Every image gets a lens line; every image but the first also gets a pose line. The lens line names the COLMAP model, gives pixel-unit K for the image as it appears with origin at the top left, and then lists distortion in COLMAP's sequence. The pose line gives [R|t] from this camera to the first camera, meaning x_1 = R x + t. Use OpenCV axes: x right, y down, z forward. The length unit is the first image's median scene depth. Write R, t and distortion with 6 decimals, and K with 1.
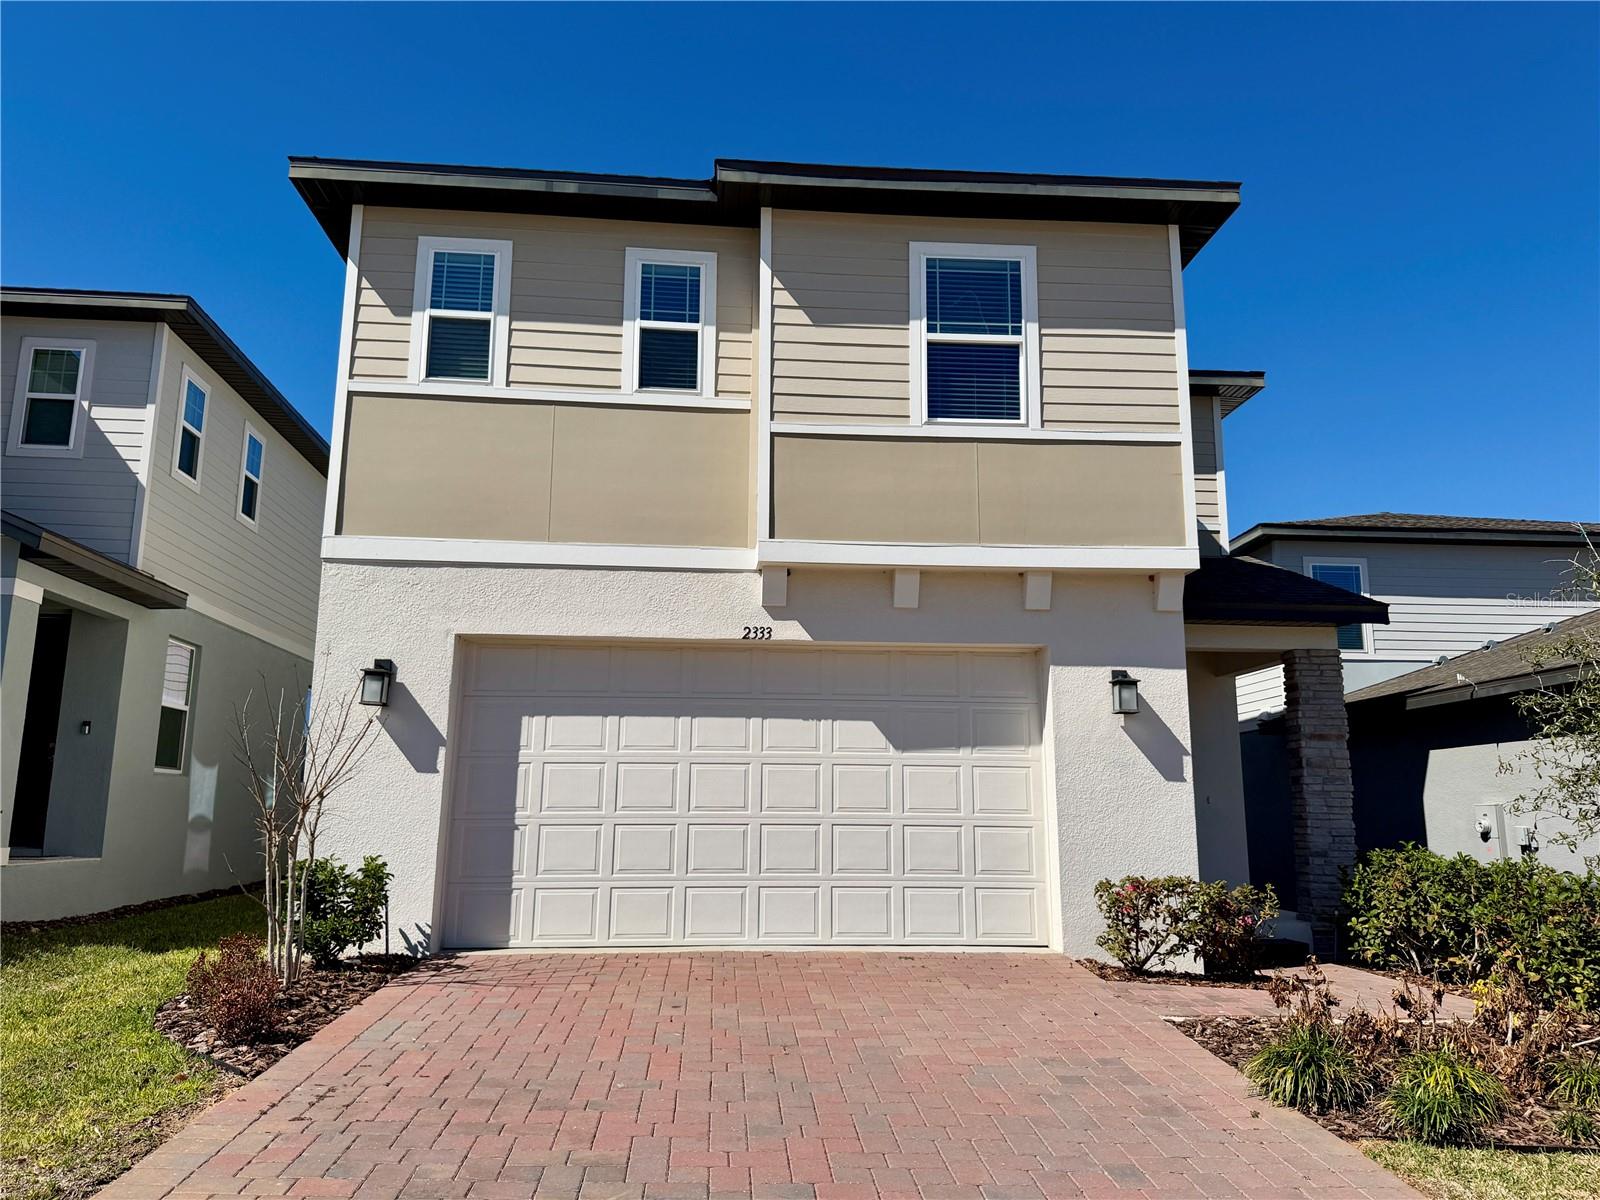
lens RADIAL K [[1130.8, 0, 817.7], [0, 1130.8, 615.8], [0, 0, 1]] dist [0.156452, -0.287137]
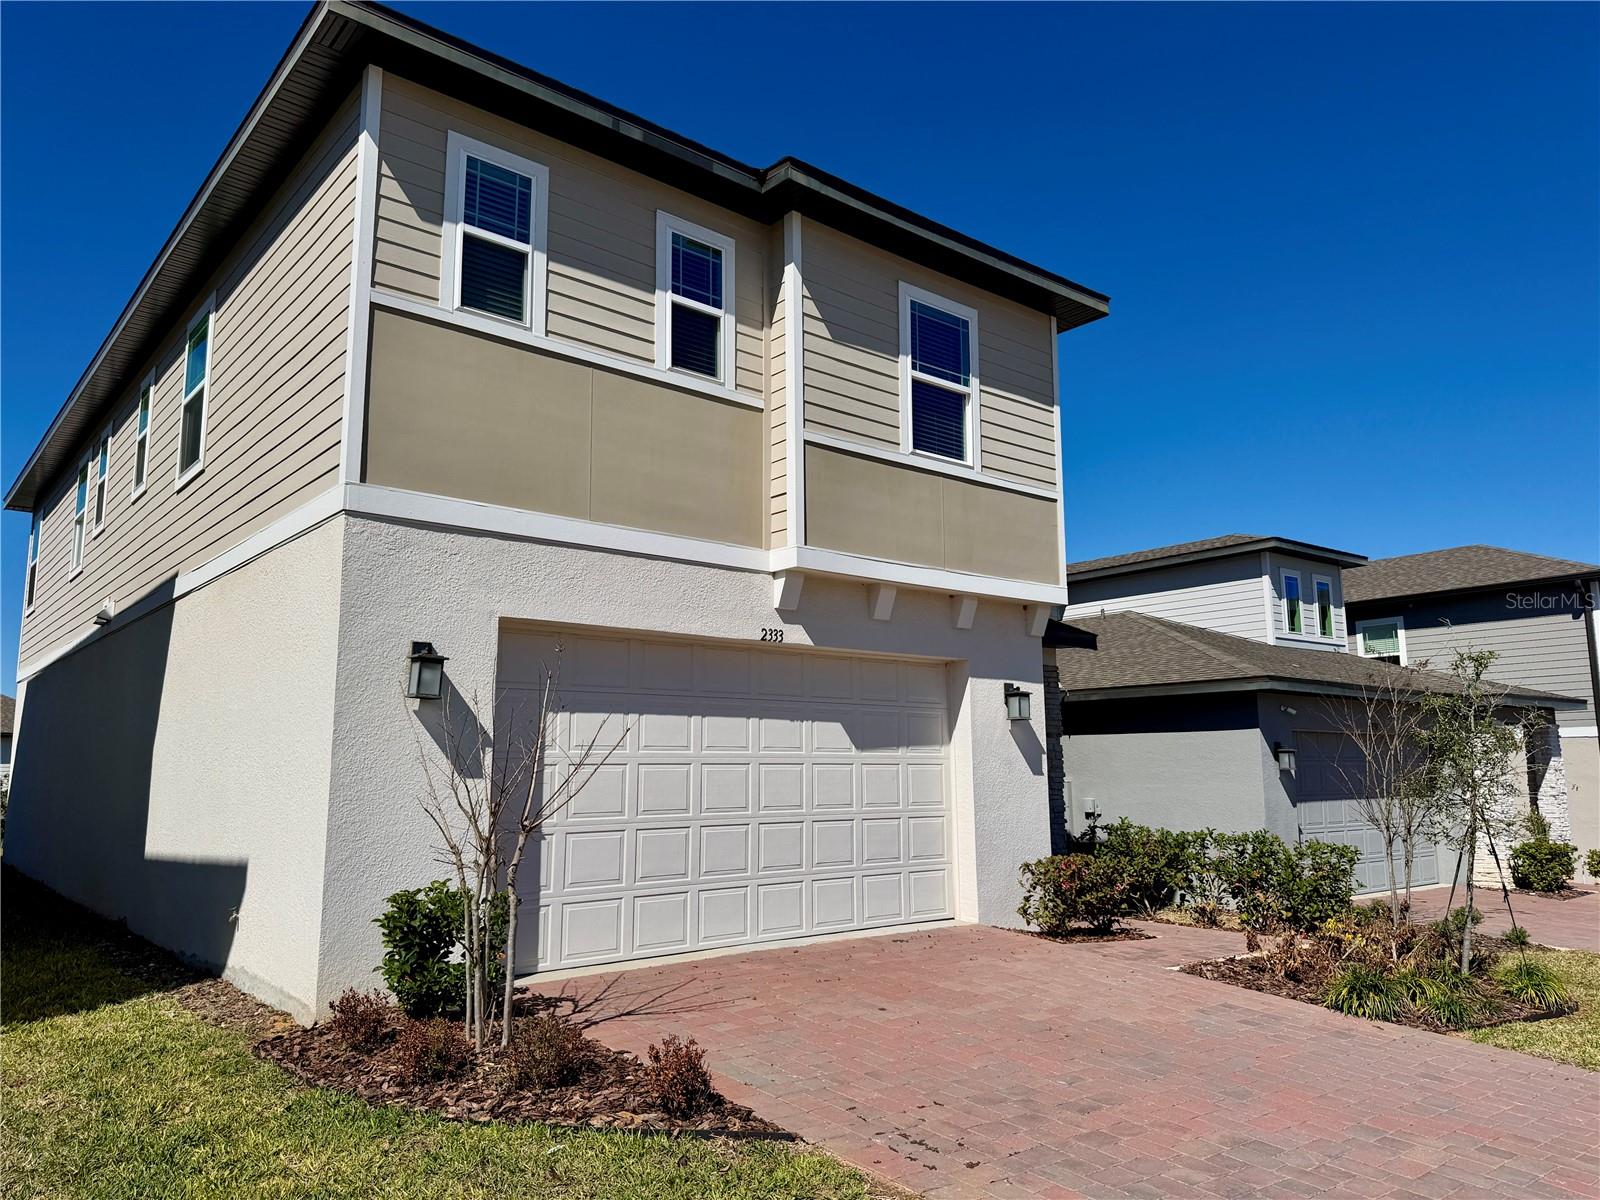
lens RADIAL K [[1130.8, 0, 817.7], [0, 1130.8, 615.8], [0, 0, 1]] dist [0.156452, -0.287137]
pose [[0.806423, 0.071130, 0.587046, -0.601014], [-0.092790, 0.995662, 0.006825, -0.012437], [-0.584014, -0.059976, 0.809525, 0.156595]]
